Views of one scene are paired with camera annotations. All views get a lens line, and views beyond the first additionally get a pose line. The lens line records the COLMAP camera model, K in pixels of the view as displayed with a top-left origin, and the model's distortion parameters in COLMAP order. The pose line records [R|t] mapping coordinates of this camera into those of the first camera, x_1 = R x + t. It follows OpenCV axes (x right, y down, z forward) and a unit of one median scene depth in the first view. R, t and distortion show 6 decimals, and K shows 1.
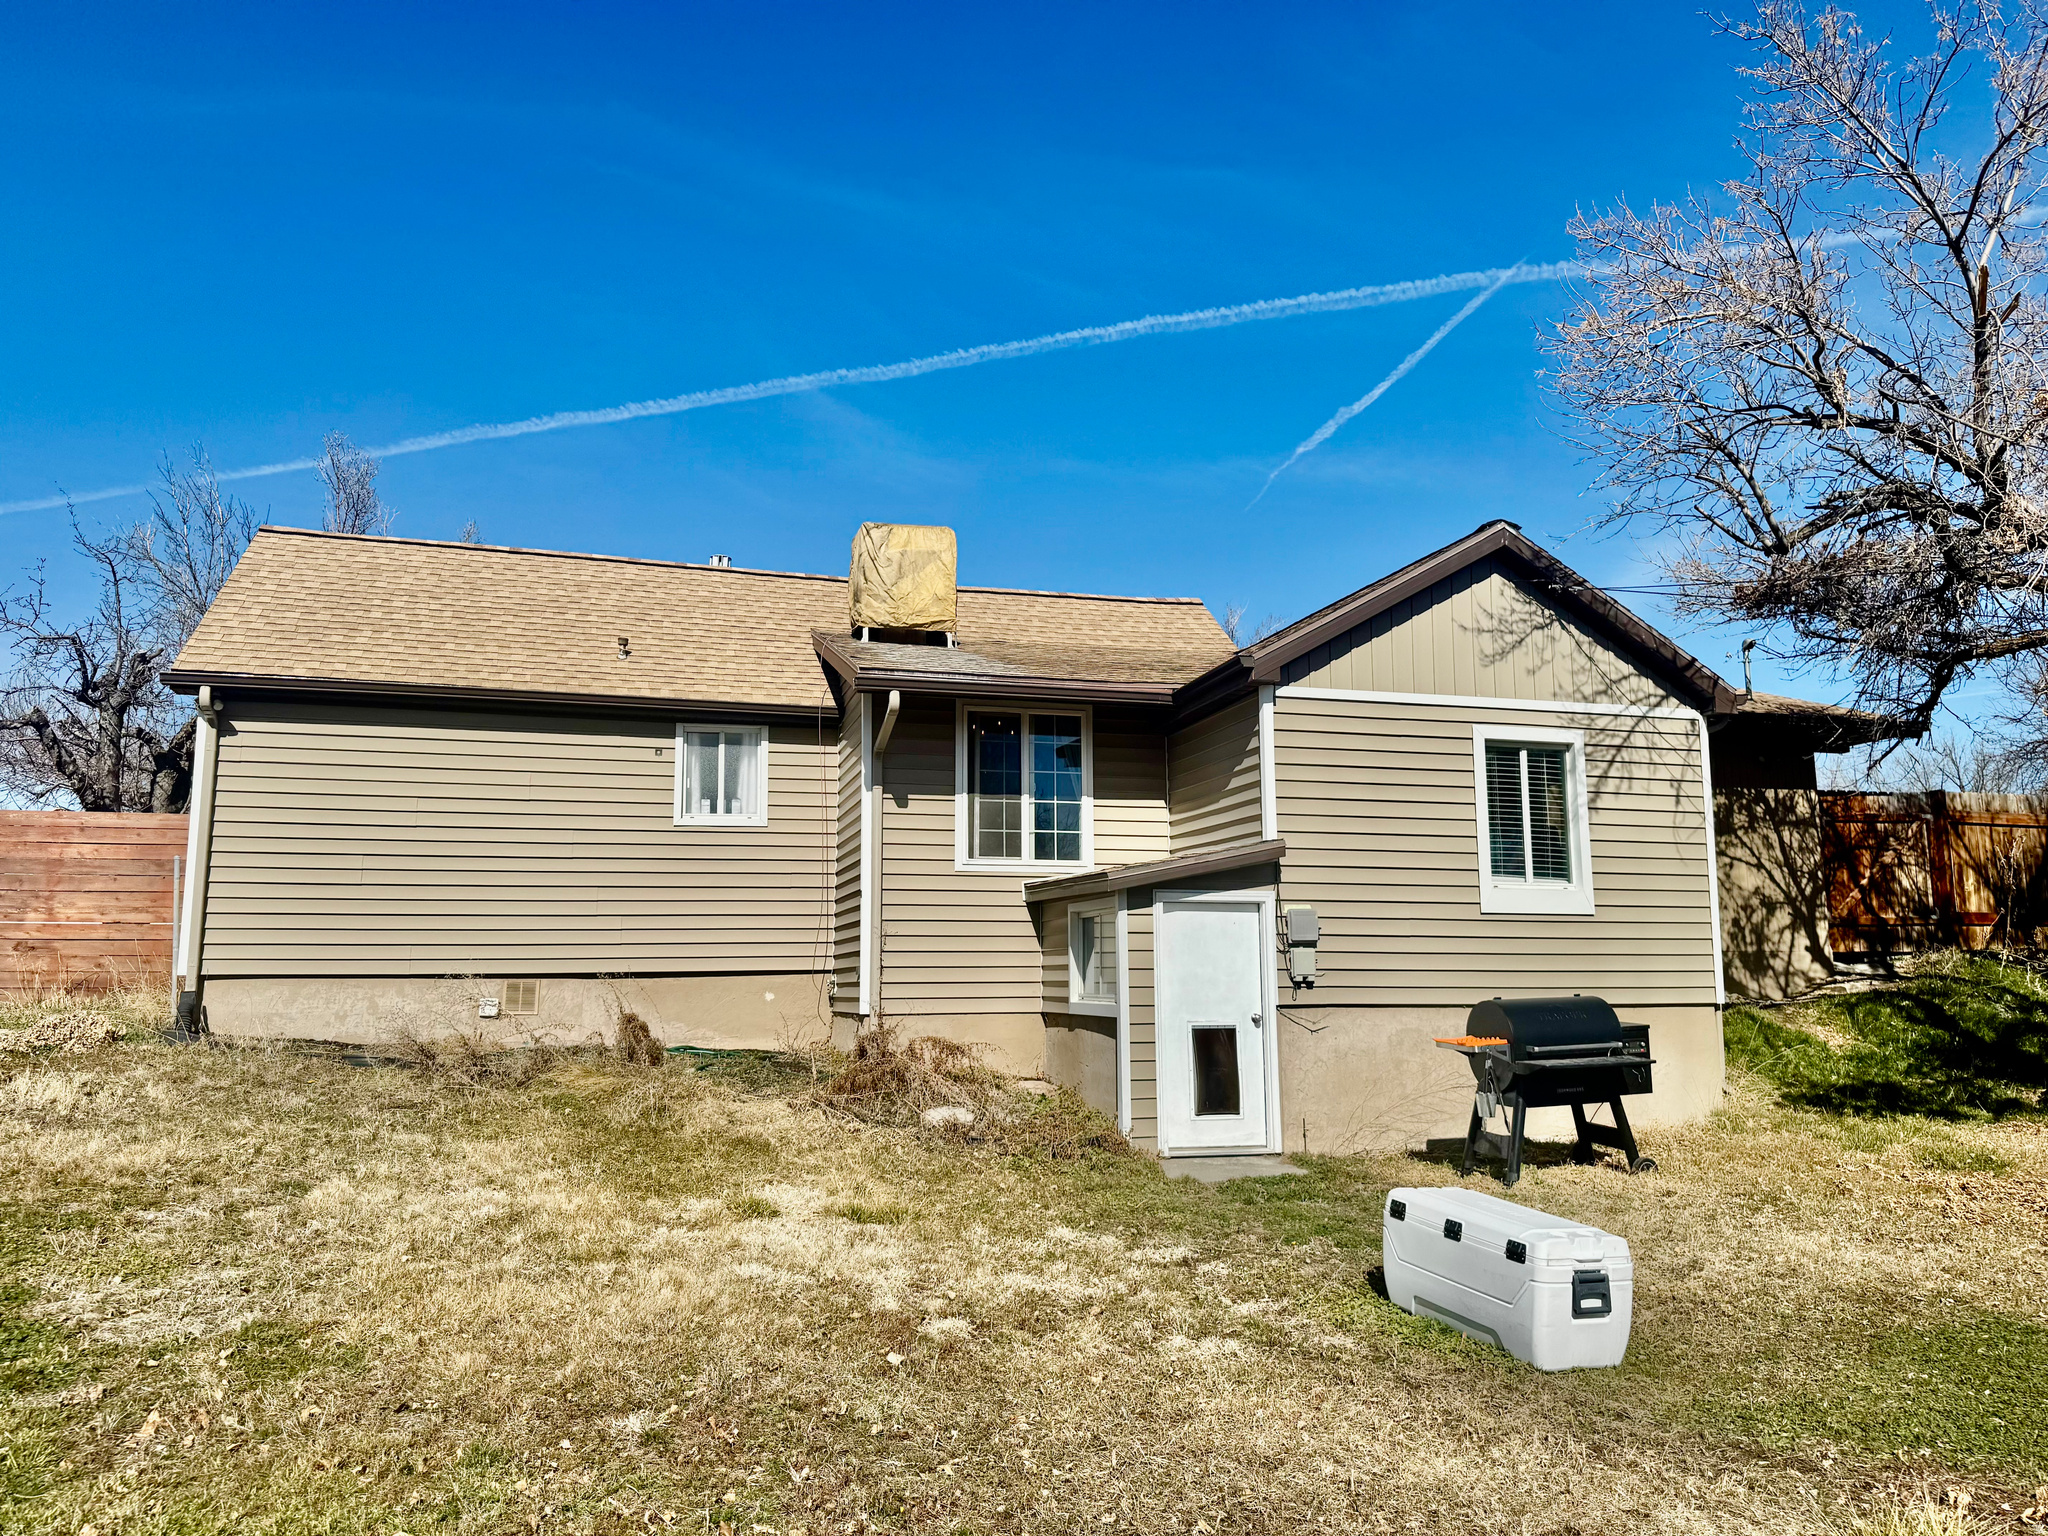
lens RADIAL K [[1415.2, 0, 1029.5], [0, 1415.2, 782.0], [0, 0, 1]] dist [0.035798, -0.046696]
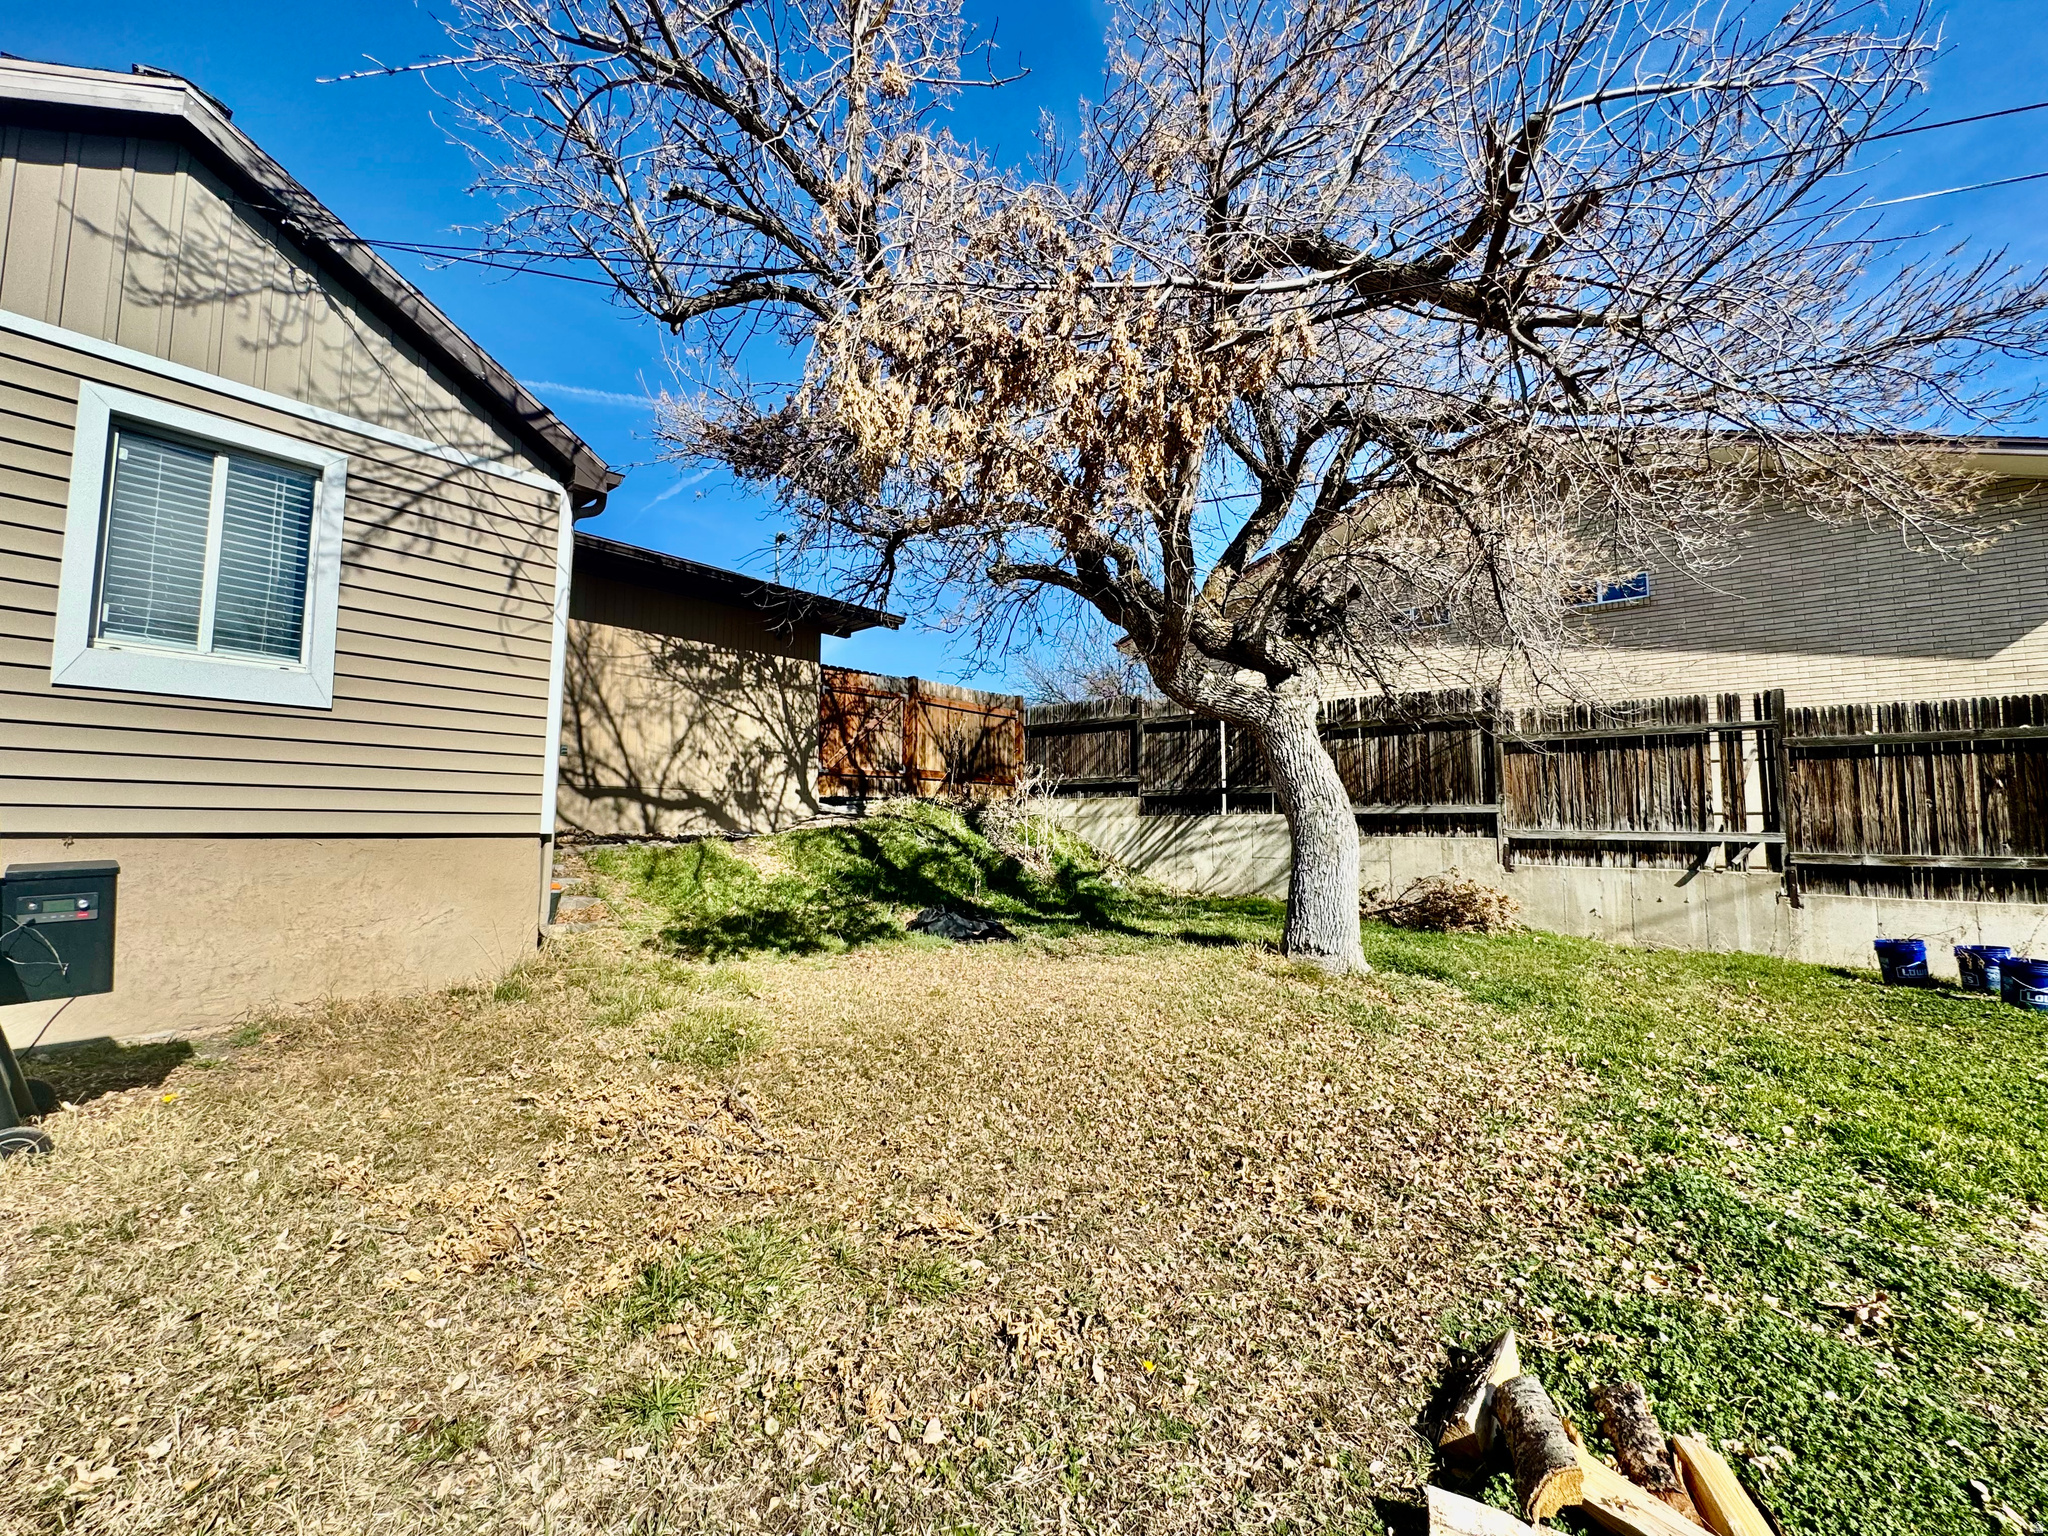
lens RADIAL K [[819.9, 0, 1018.1], [0, 819.9, 761.2], [0, 0, 1]] dist [-0.003092, 0.000897]
pose [[0.831945, 0.055490, 0.552077, 0.318939], [-0.088296, 0.995548, 0.032992, 0.052327], [-0.547788, -0.076194, 0.833140, 0.324453]]
